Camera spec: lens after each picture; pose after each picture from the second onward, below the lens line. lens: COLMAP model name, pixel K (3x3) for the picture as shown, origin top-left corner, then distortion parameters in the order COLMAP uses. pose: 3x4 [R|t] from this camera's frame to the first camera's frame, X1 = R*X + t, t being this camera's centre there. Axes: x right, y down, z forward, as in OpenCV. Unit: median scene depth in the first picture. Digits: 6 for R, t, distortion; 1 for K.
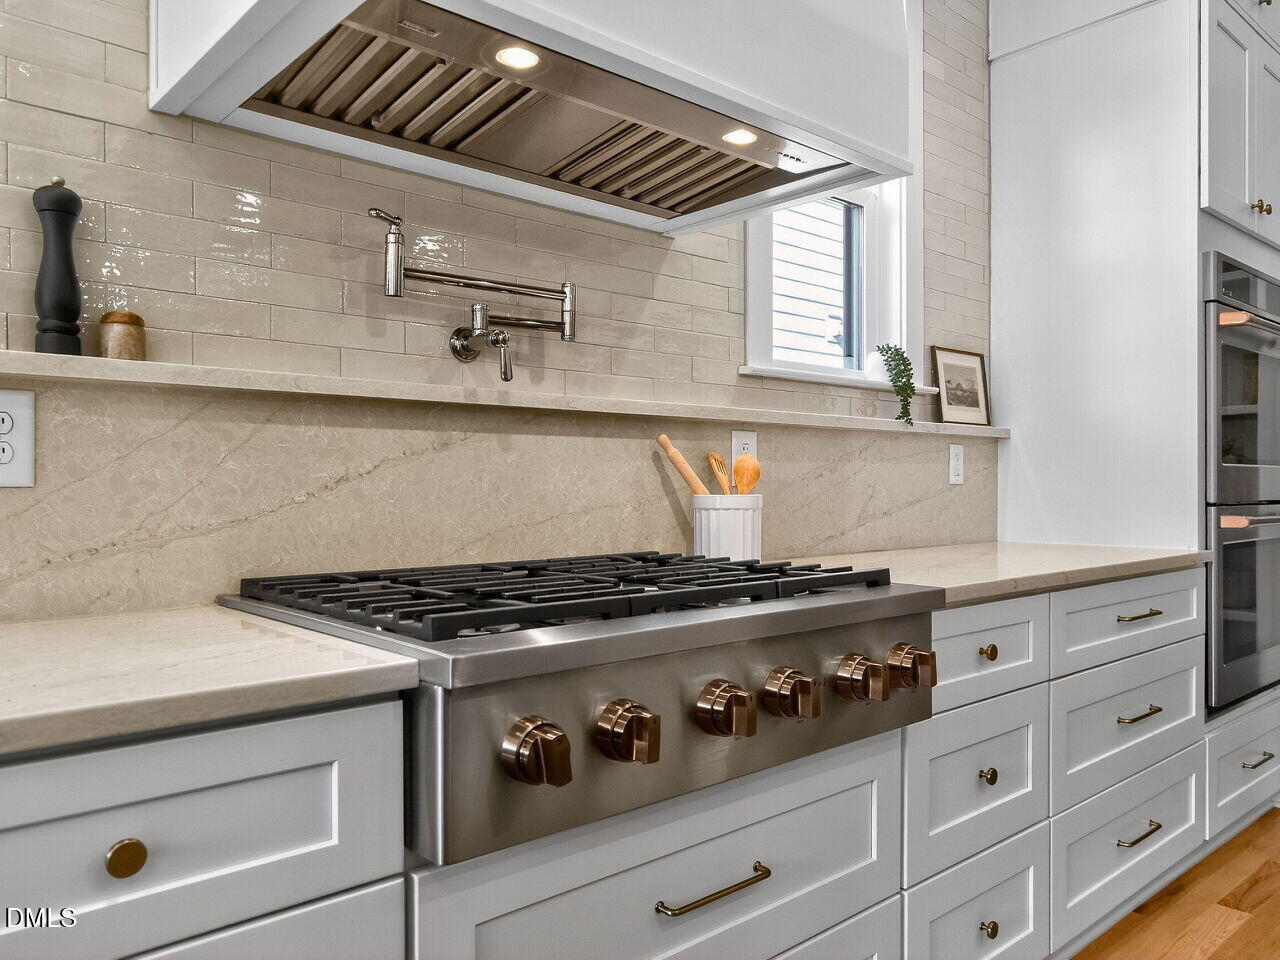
lens RADIAL K [[956.1, 0, 646.3], [0, 956.1, 486.9], [0, 0, 1]] dist [-0.007270, -0.002819]
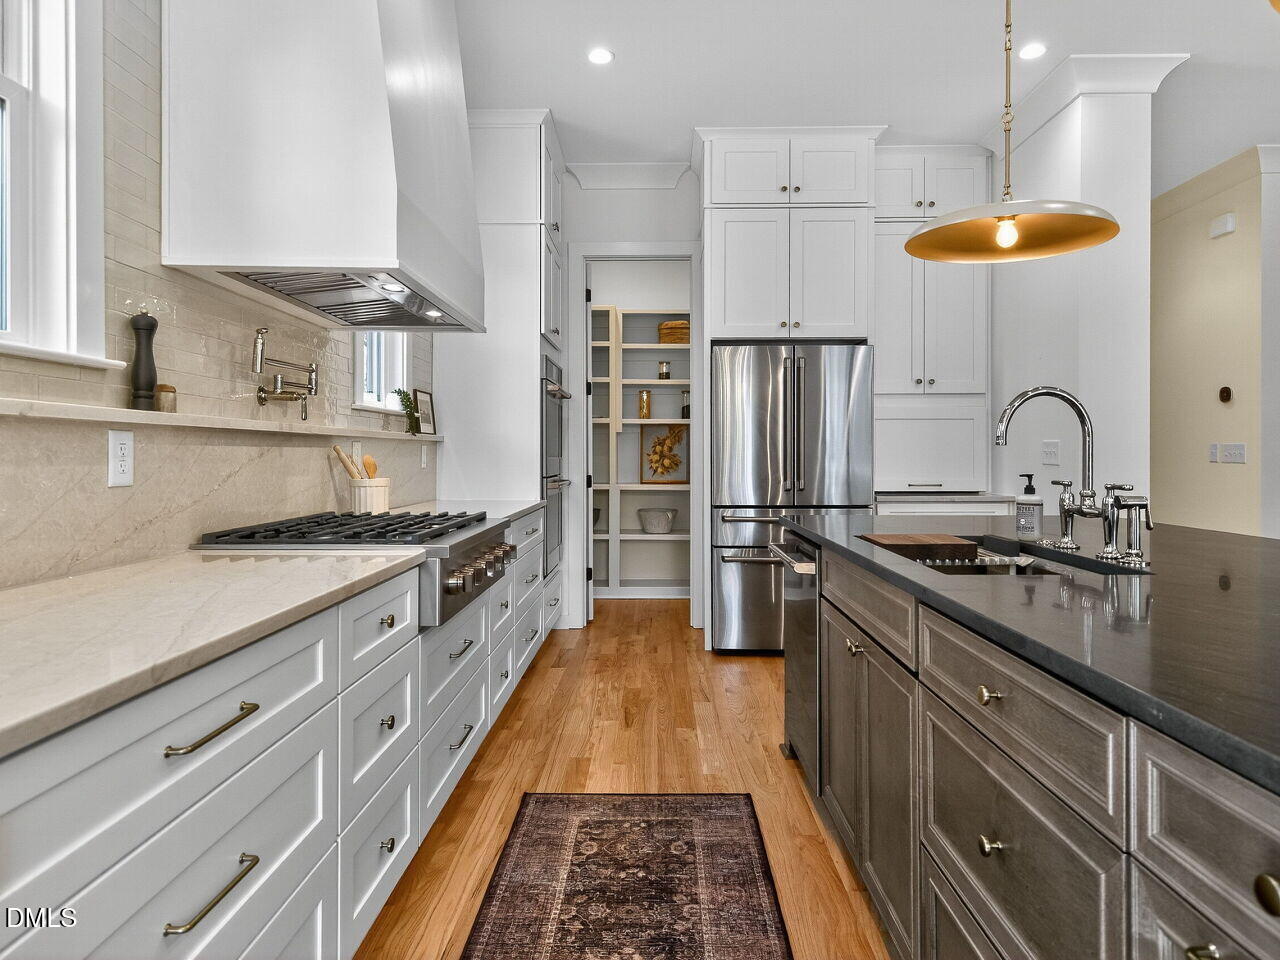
lens RADIAL K [[820.1, 0, 654.3], [0, 820.1, 453.0], [0, 0, 1]] dist [0.011267, 0.000659]
pose [[0.669294, 0.004214, 0.742986, -0.644895], [-0.003098, 0.999991, -0.002881, -0.033834], [-0.742992, -0.000374, 0.669301, -0.415220]]
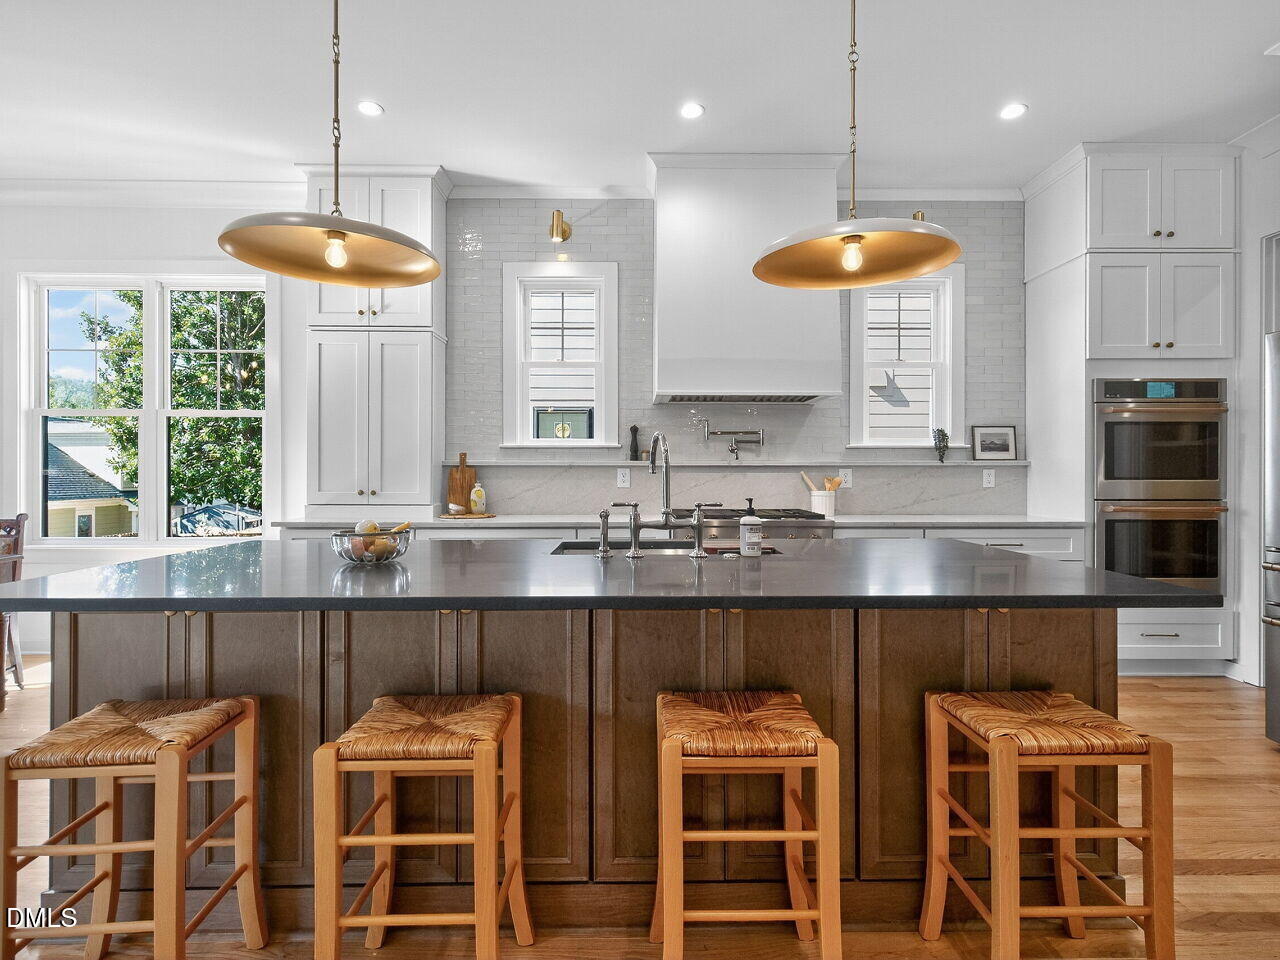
lens RADIAL K [[666.3, 0, 640.0], [0, 666.3, 480.0], [0, 0, 1]] dist [0.002938, -0.000599]
pose [[0.752022, 0.007926, -0.659090, 0.943742], [-0.002991, 0.999958, 0.008613, -0.039650], [0.659131, -0.004506, 0.752015, -0.880062]]
